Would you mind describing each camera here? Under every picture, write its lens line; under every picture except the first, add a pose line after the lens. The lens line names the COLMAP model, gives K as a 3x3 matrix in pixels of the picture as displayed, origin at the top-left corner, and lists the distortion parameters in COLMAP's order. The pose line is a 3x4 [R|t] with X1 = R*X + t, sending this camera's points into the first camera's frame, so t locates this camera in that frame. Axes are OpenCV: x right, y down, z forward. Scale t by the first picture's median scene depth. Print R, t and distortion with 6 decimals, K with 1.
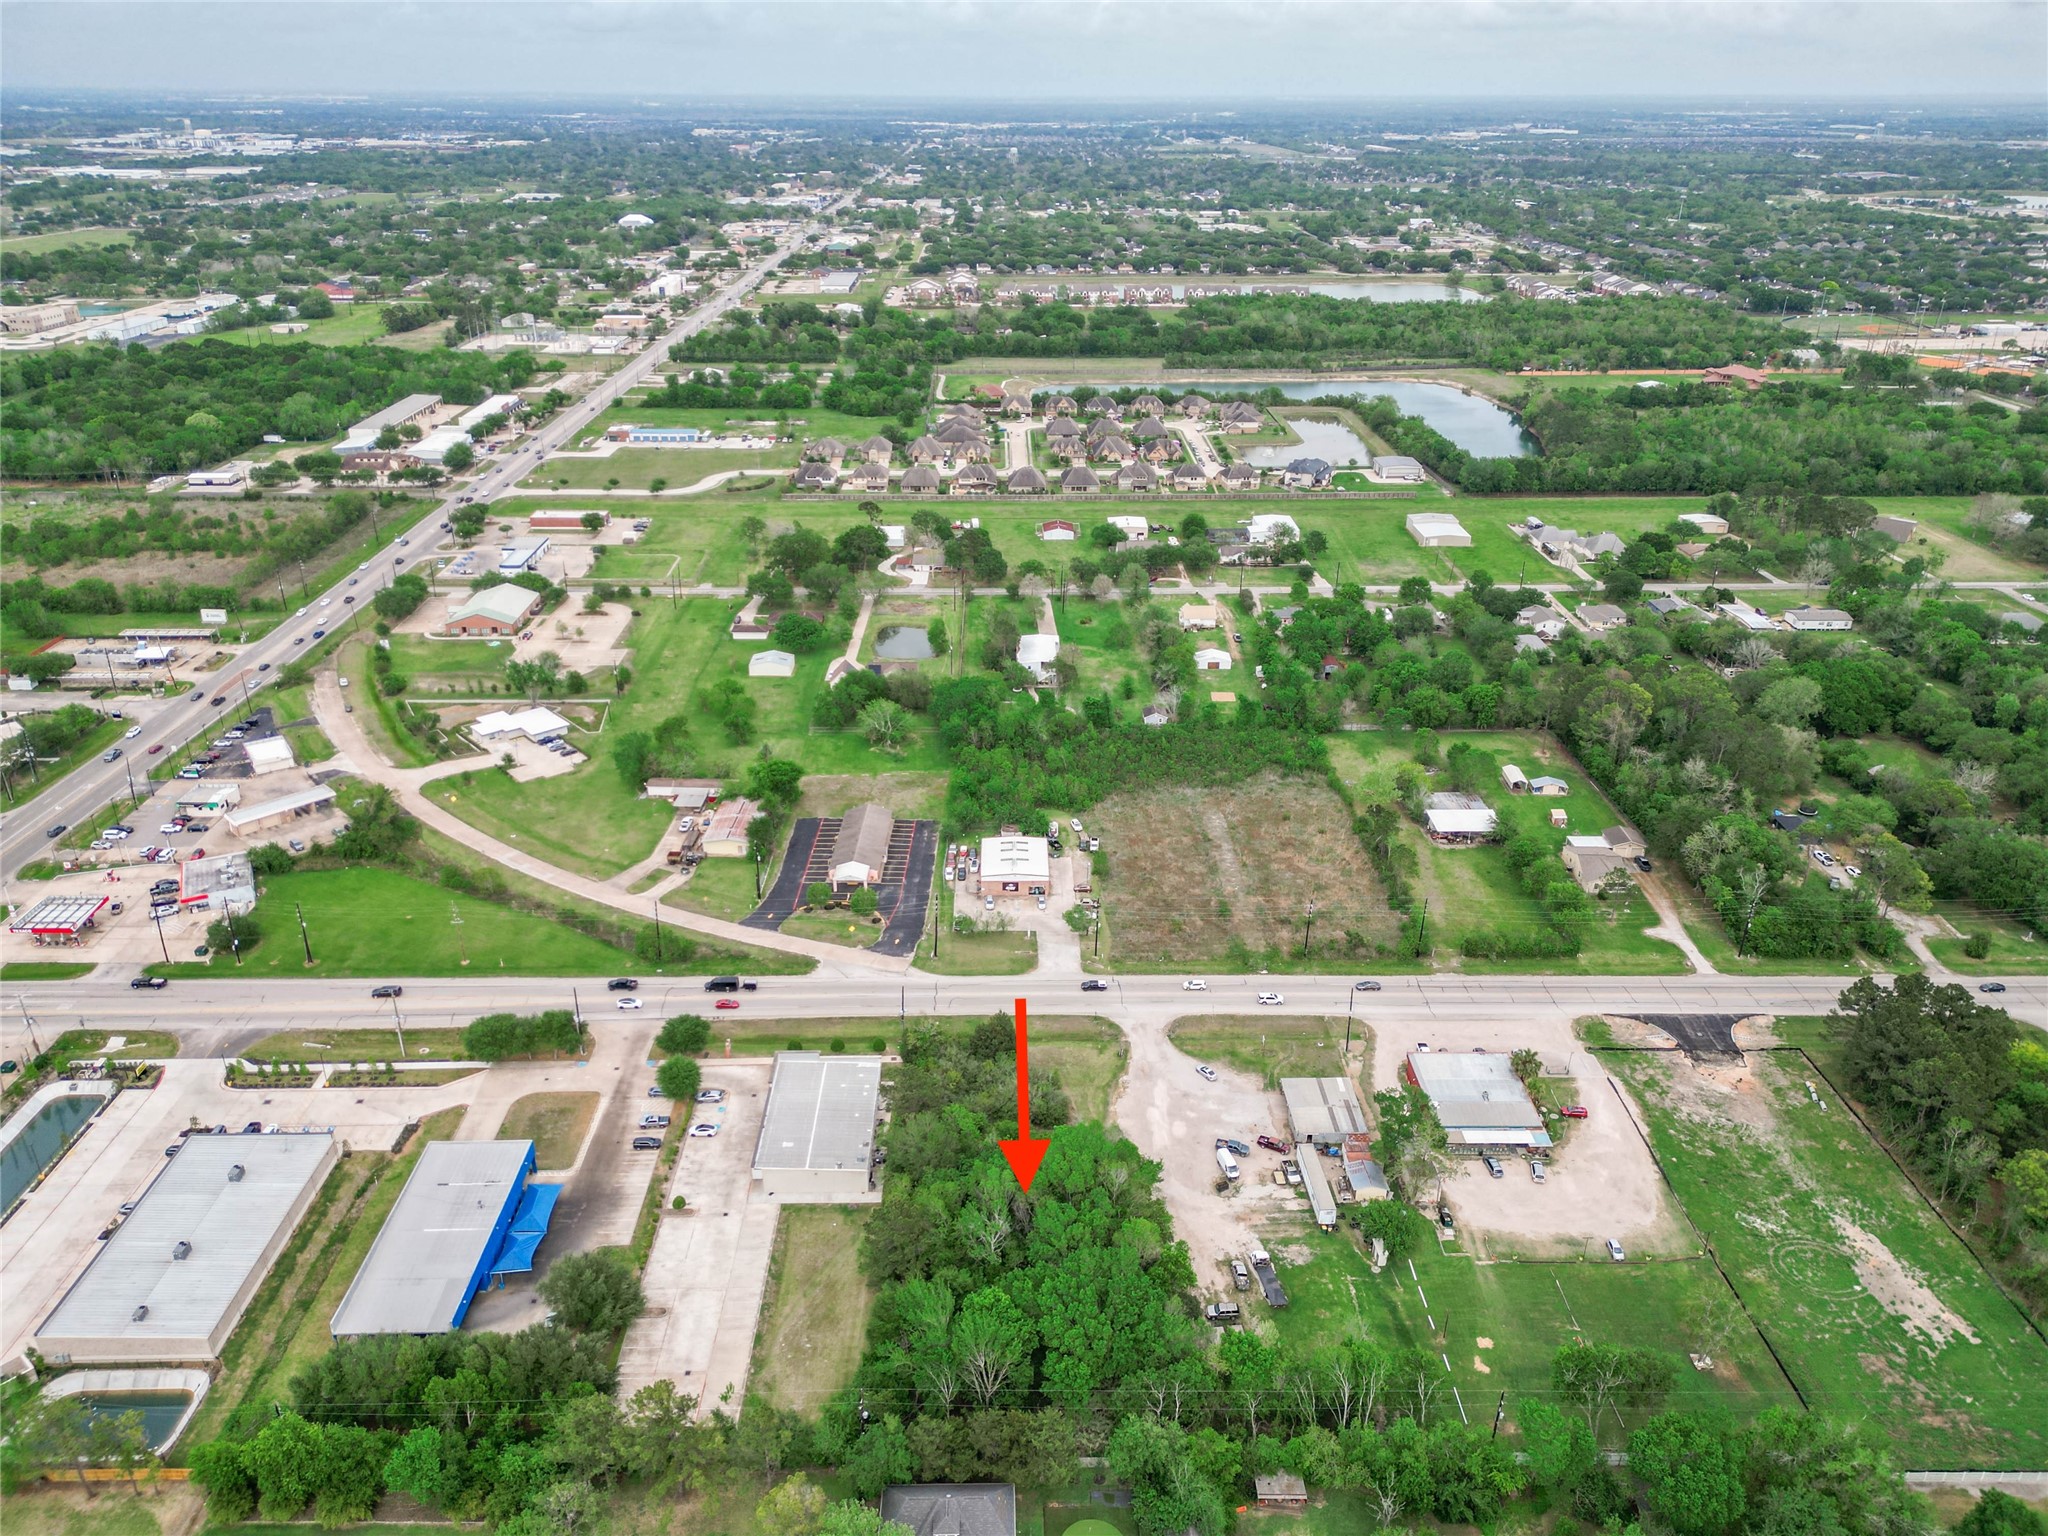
lens RADIAL K [[1439.0, 0, 1018.0], [0, 1439.0, 772.6], [0, 0, 1]] dist [0.074011, -0.073654]
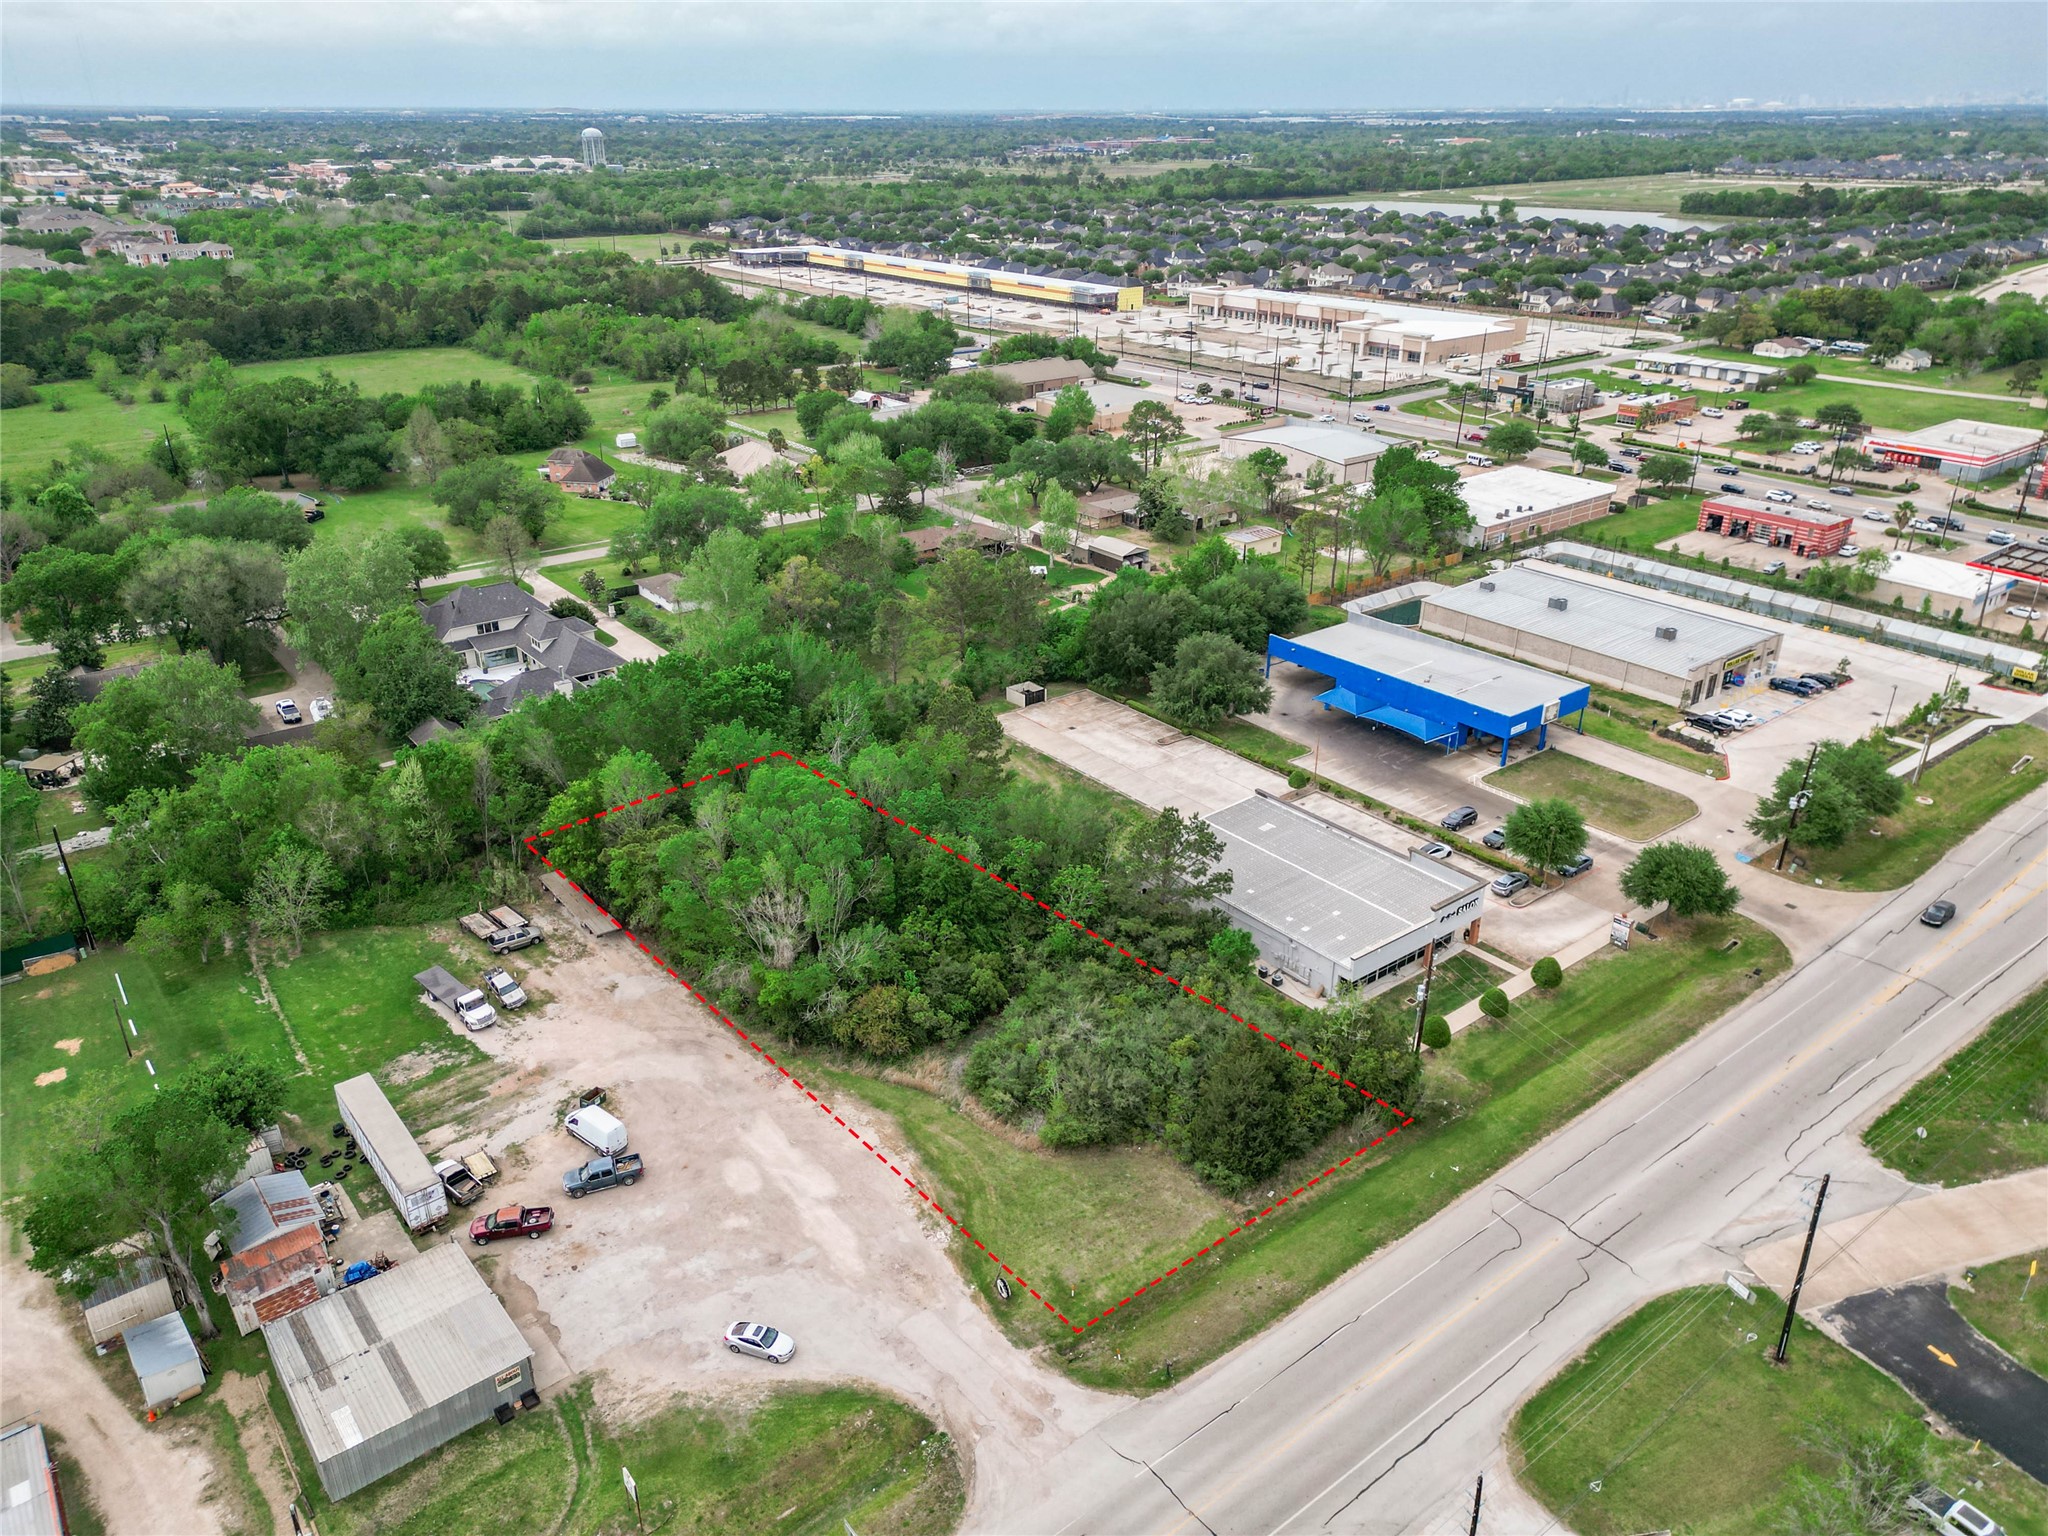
lens RADIAL K [[1415.5, 0, 1018.5], [0, 1415.5, 806.5], [0, 0, 1]] dist [0.070495, -0.068823]
pose [[-0.796294, 0.264470, -0.544033, 0.207486], [-0.259281, 0.663333, 0.701971, -0.122297], [0.546525, 0.700032, -0.459636, 0.972903]]
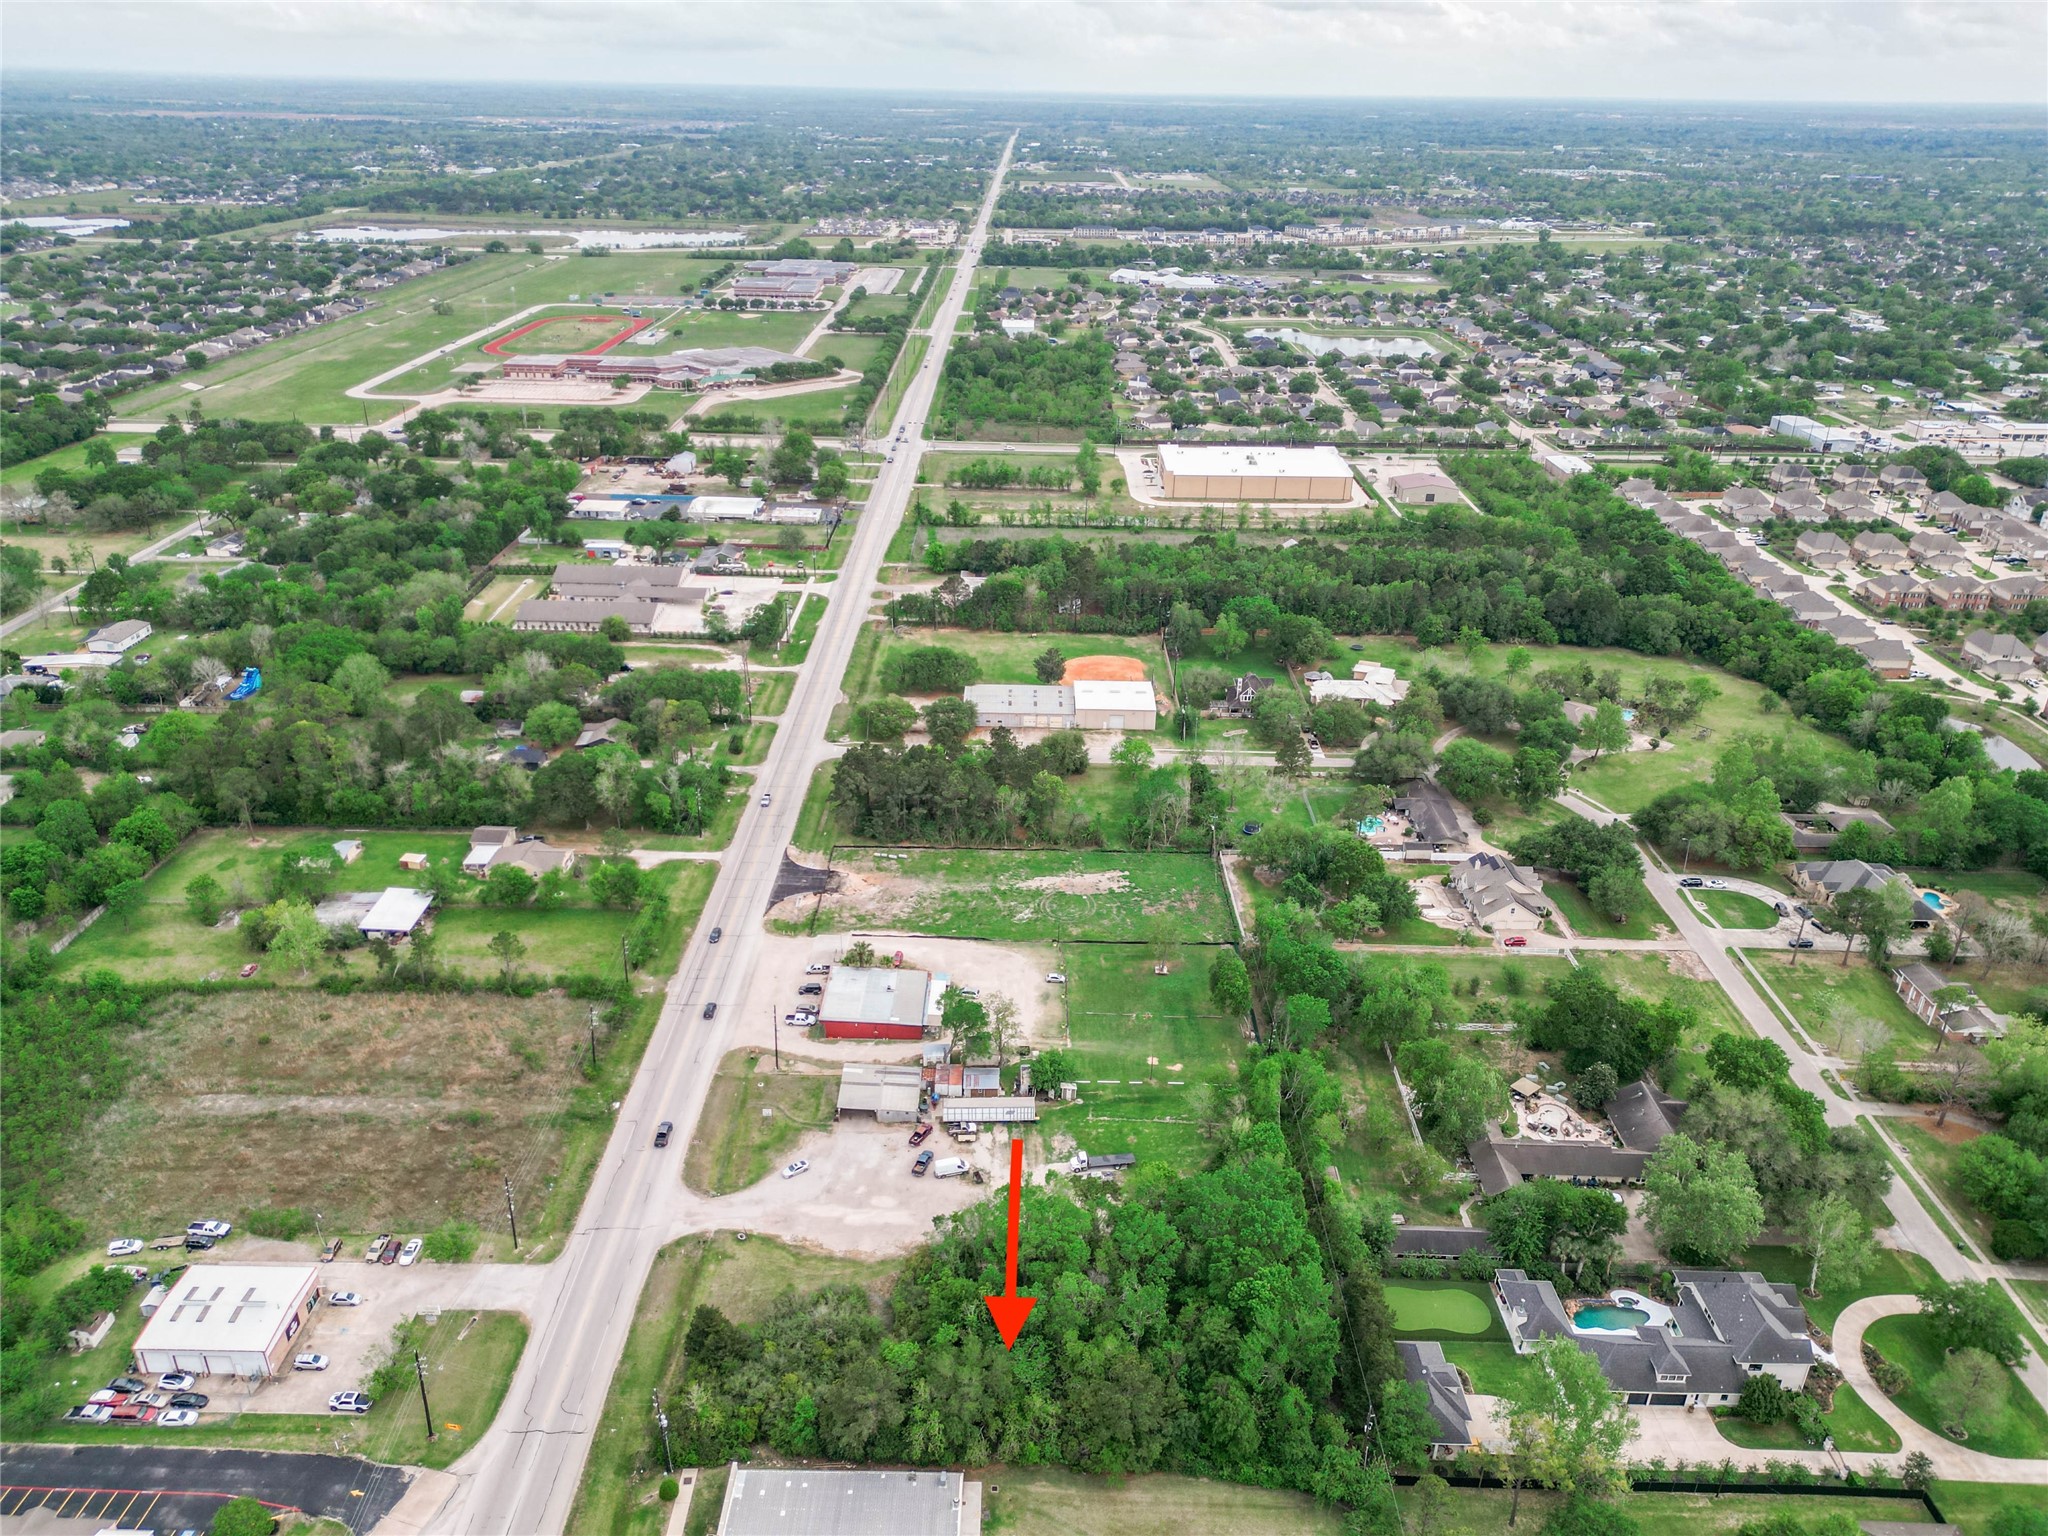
lens RADIAL K [[1424.4, 0, 1018.1], [0, 1424.4, 769.9], [0, 0, 1]] dist [0.079534, -0.083069]
pose [[0.022932, -0.433705, 0.900763, -0.499884], [0.412208, 0.824950, 0.386708, -0.254112], [-0.910801, 0.362434, 0.197694, 0.533971]]
